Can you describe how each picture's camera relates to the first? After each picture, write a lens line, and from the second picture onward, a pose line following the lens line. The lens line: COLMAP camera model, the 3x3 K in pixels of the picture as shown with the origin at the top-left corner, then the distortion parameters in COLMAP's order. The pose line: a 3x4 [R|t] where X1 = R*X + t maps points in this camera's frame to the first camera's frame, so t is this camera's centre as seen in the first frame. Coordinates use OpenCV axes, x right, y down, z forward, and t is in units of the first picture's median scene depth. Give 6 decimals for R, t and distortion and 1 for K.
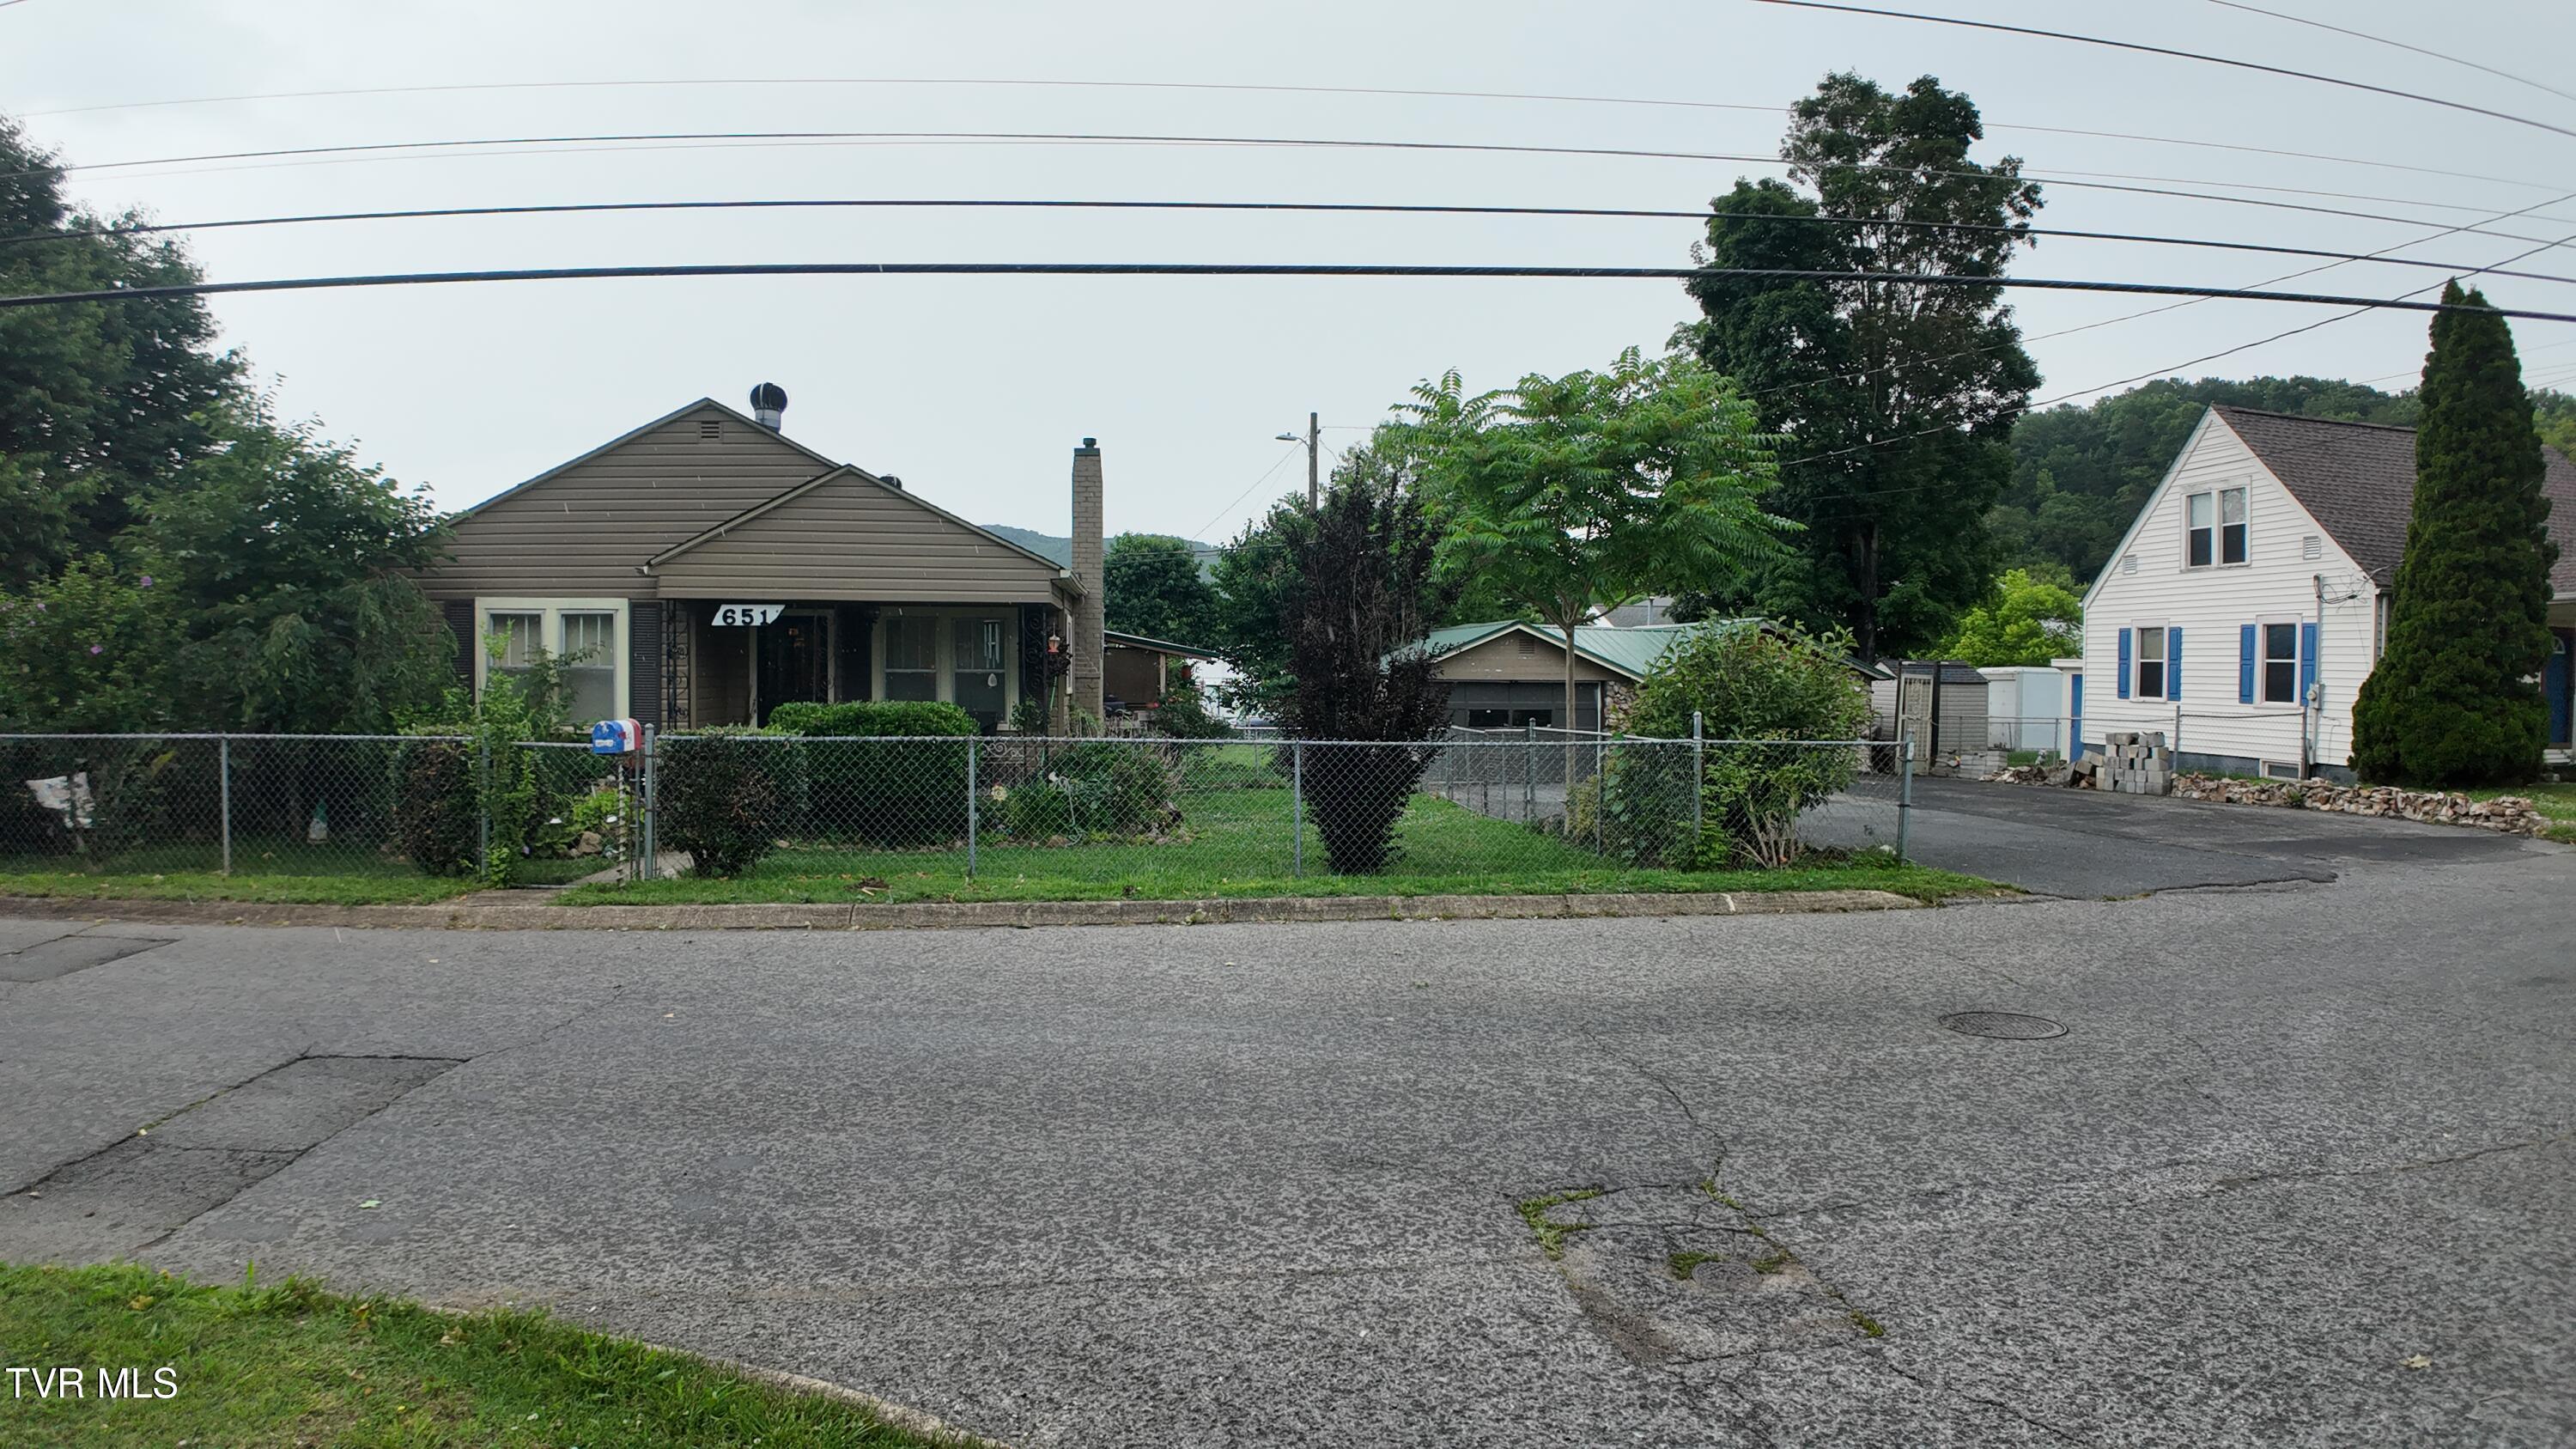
lens RADIAL K [[1314.9, 0, 1283.0], [0, 1314.9, 718.3], [0, 0, 1]] dist [-0.056795, -0.039899]
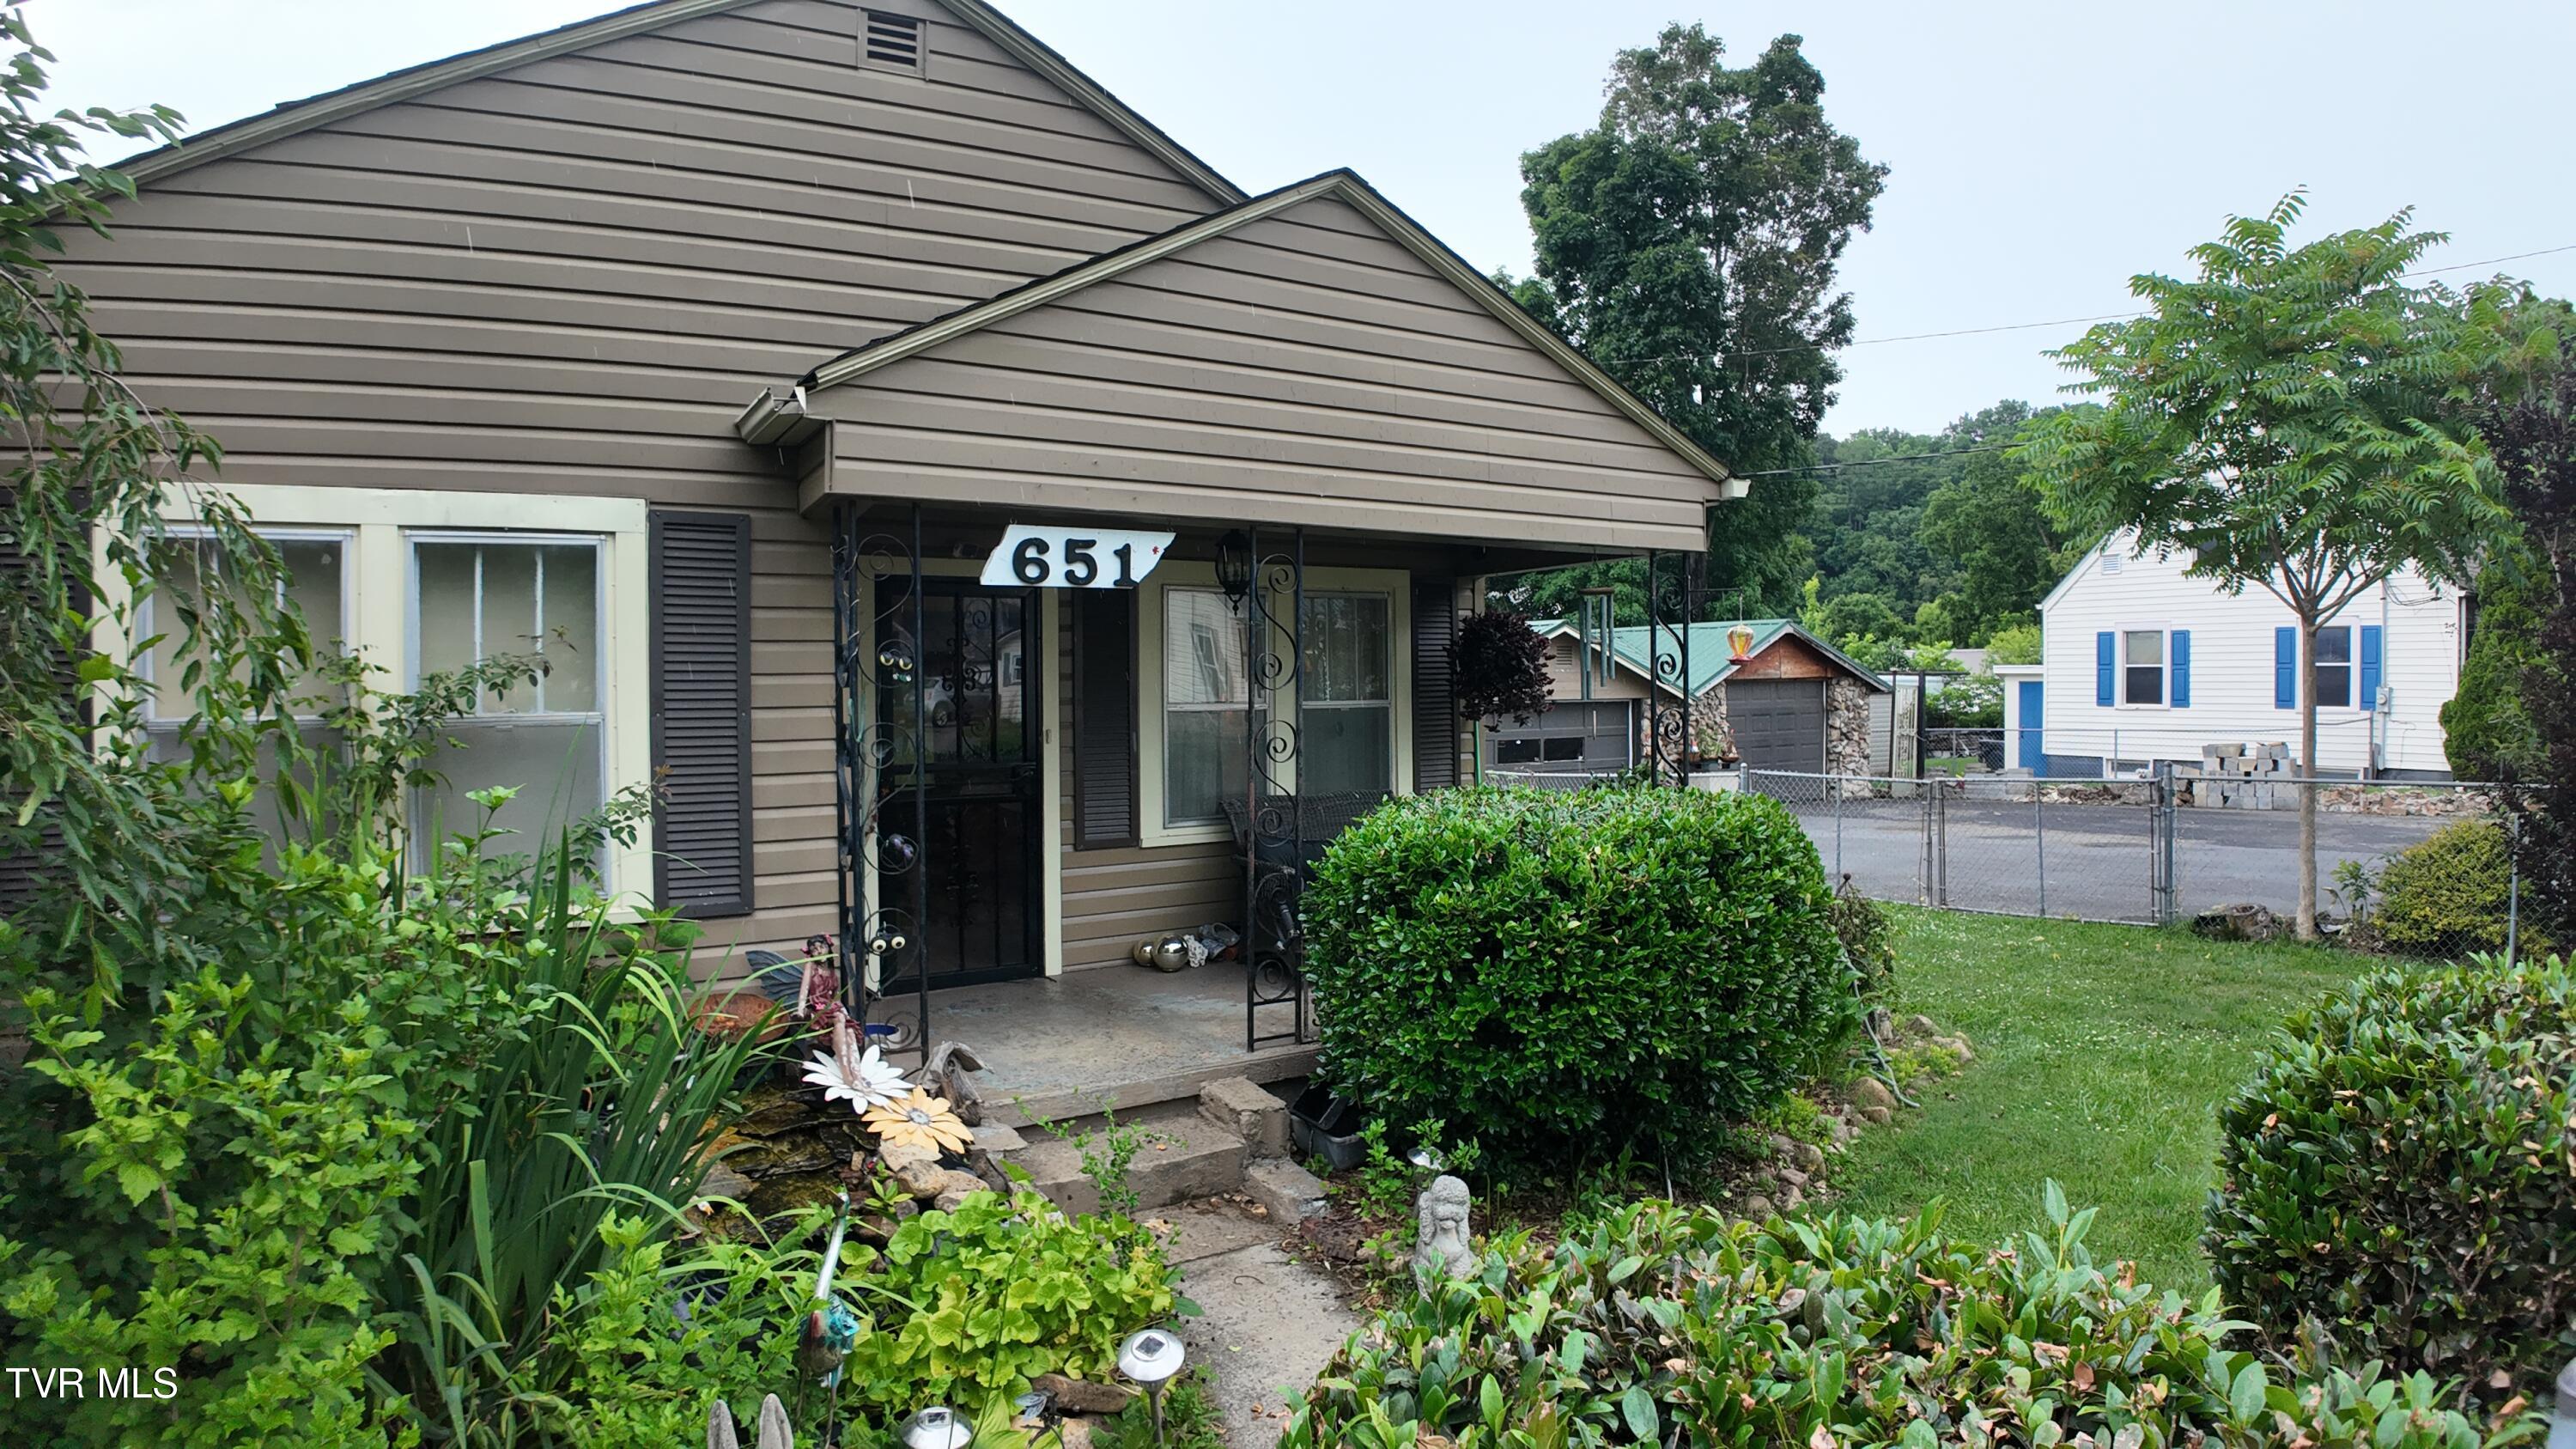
lens RADIAL K [[1360.9, 0, 1323.2], [0, 1360.9, 716.4], [0, 0, 1]] dist [-0.087076, -0.000594]
pose [[0.905429, -0.023928, 0.423823, -0.462271], [0.030232, 0.999510, -0.008156, -0.029301], [-0.423420, 0.020198, 0.905708, 0.588533]]
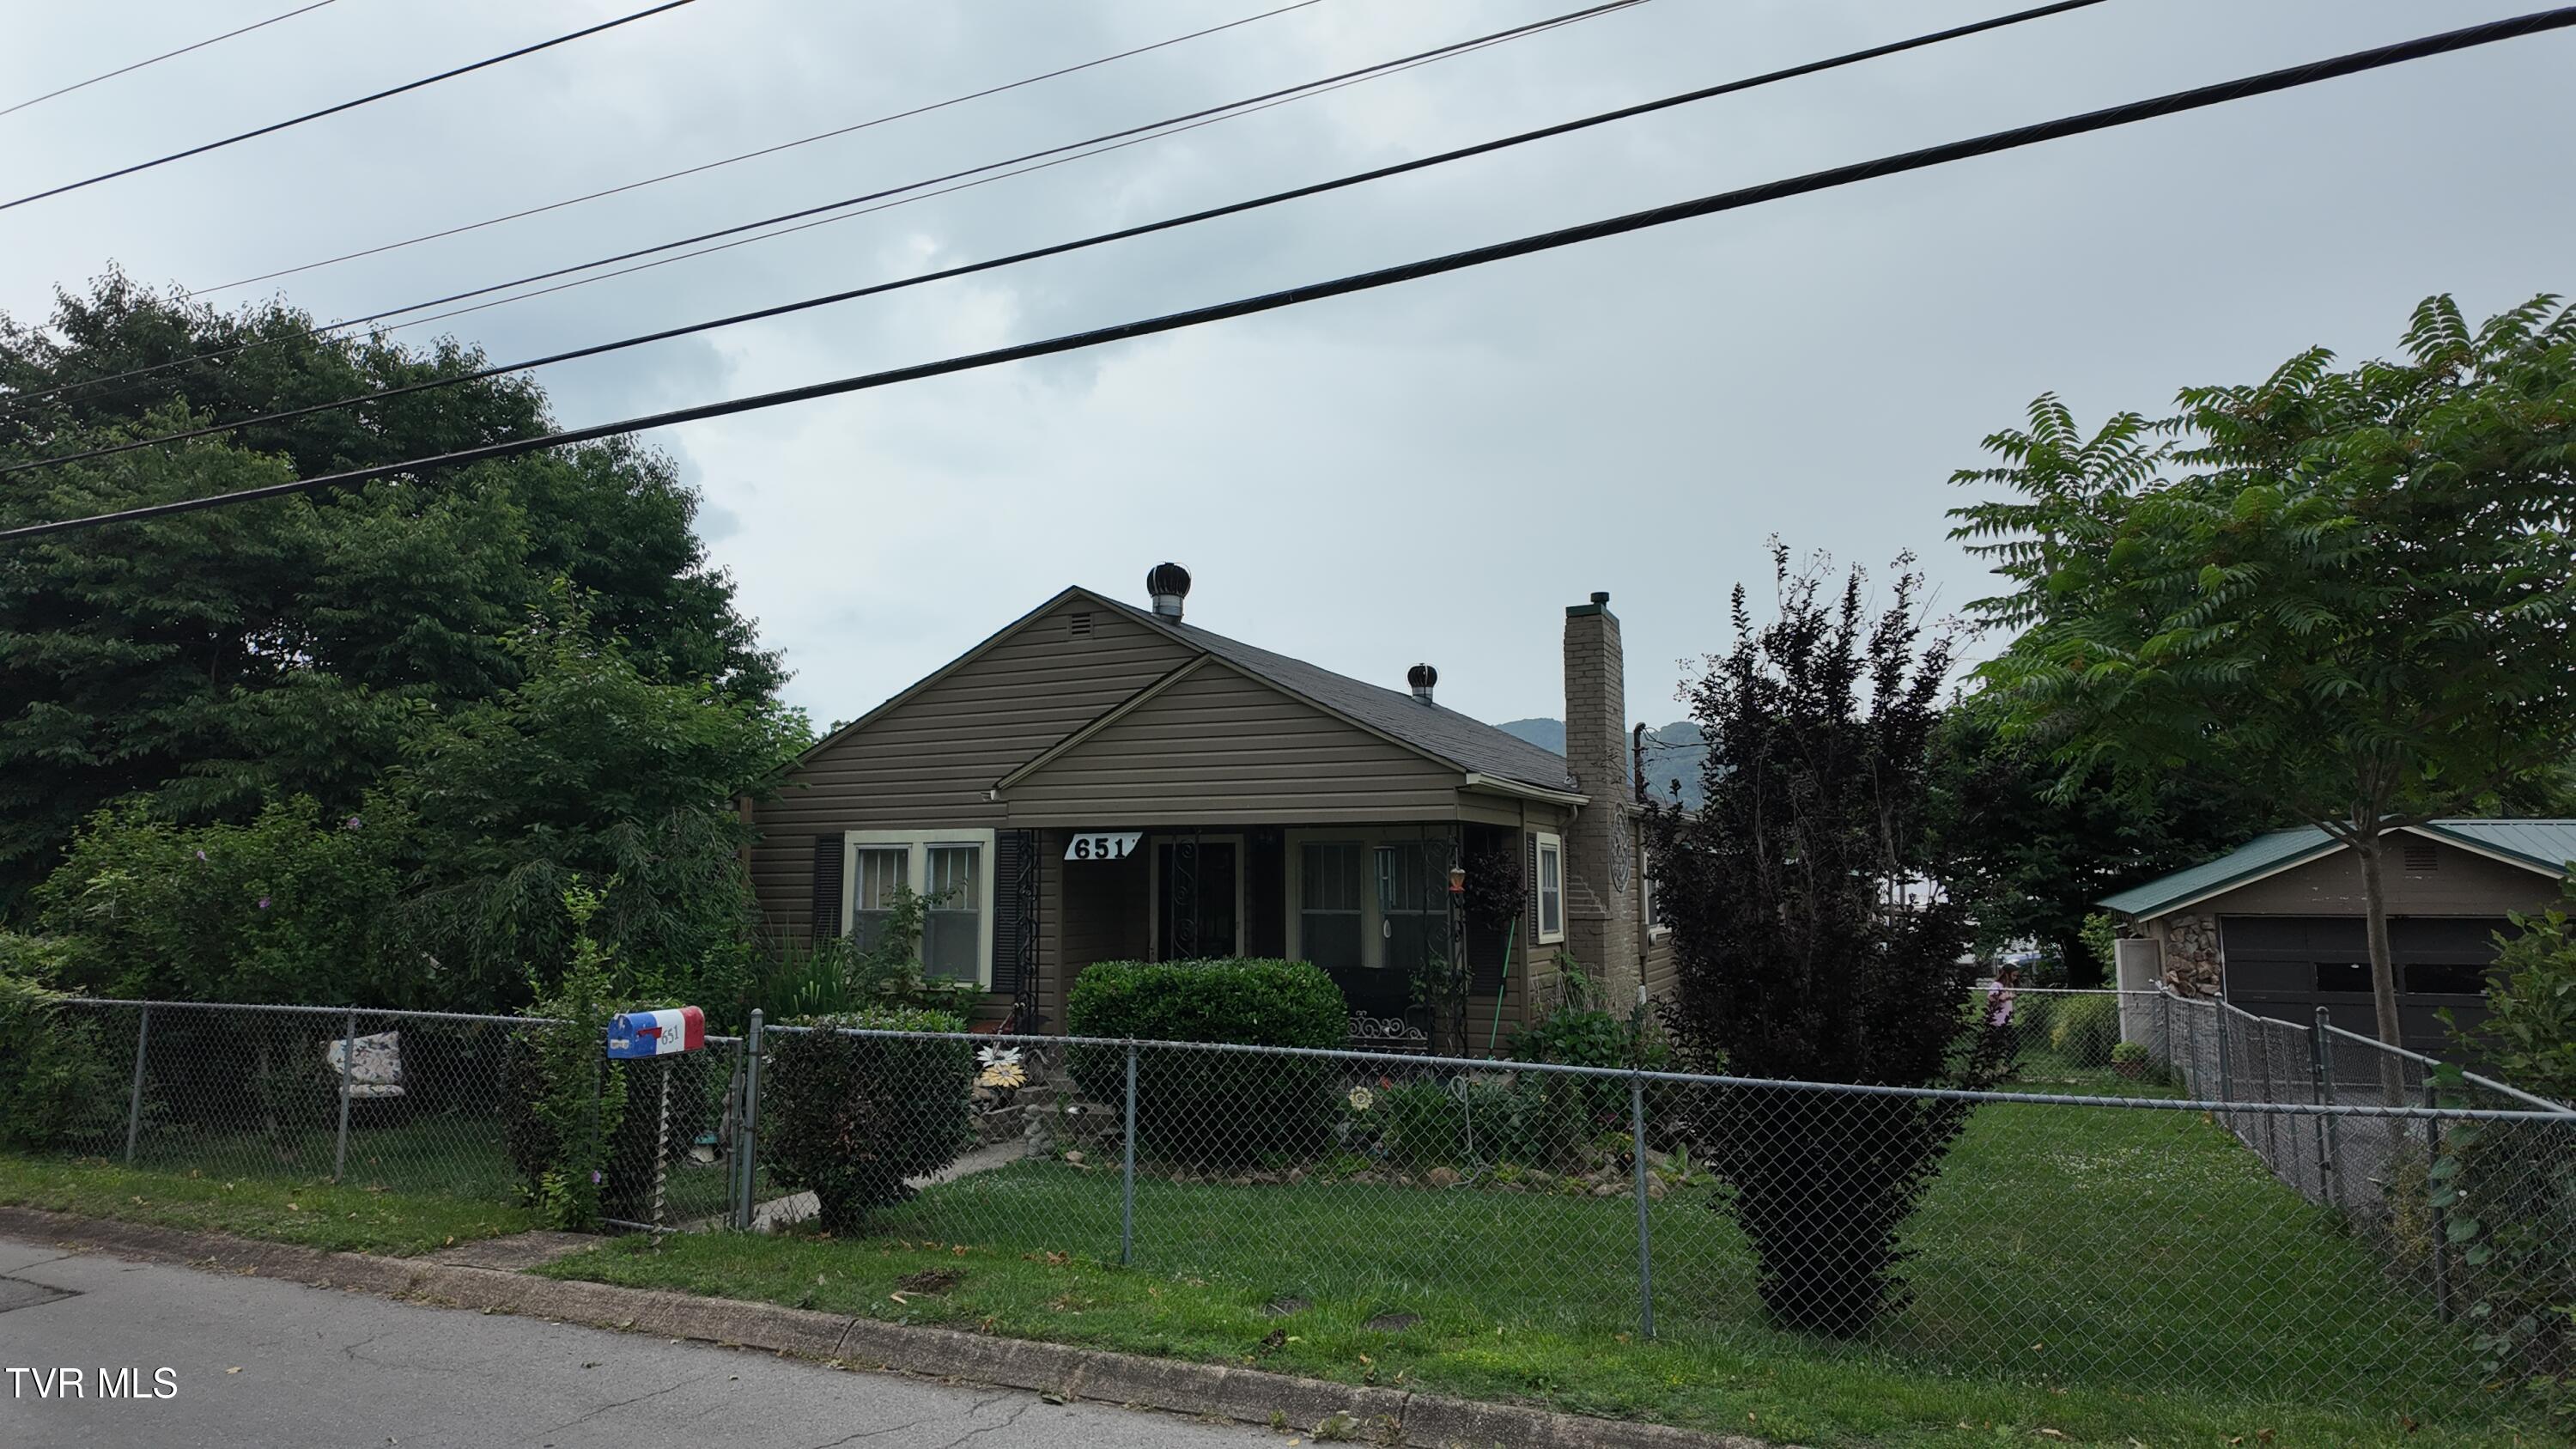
lens RADIAL K [[1473.8, 0, 1283.4], [0, 1473.8, 714.1], [0, 0, 1]] dist [0.060529, -0.068744]
pose [[0.865899, -0.064945, -0.495985, 0.129642], [-0.009612, 0.989192, -0.146307, -0.025421], [0.500126, 0.131455, 0.855917, 0.241869]]
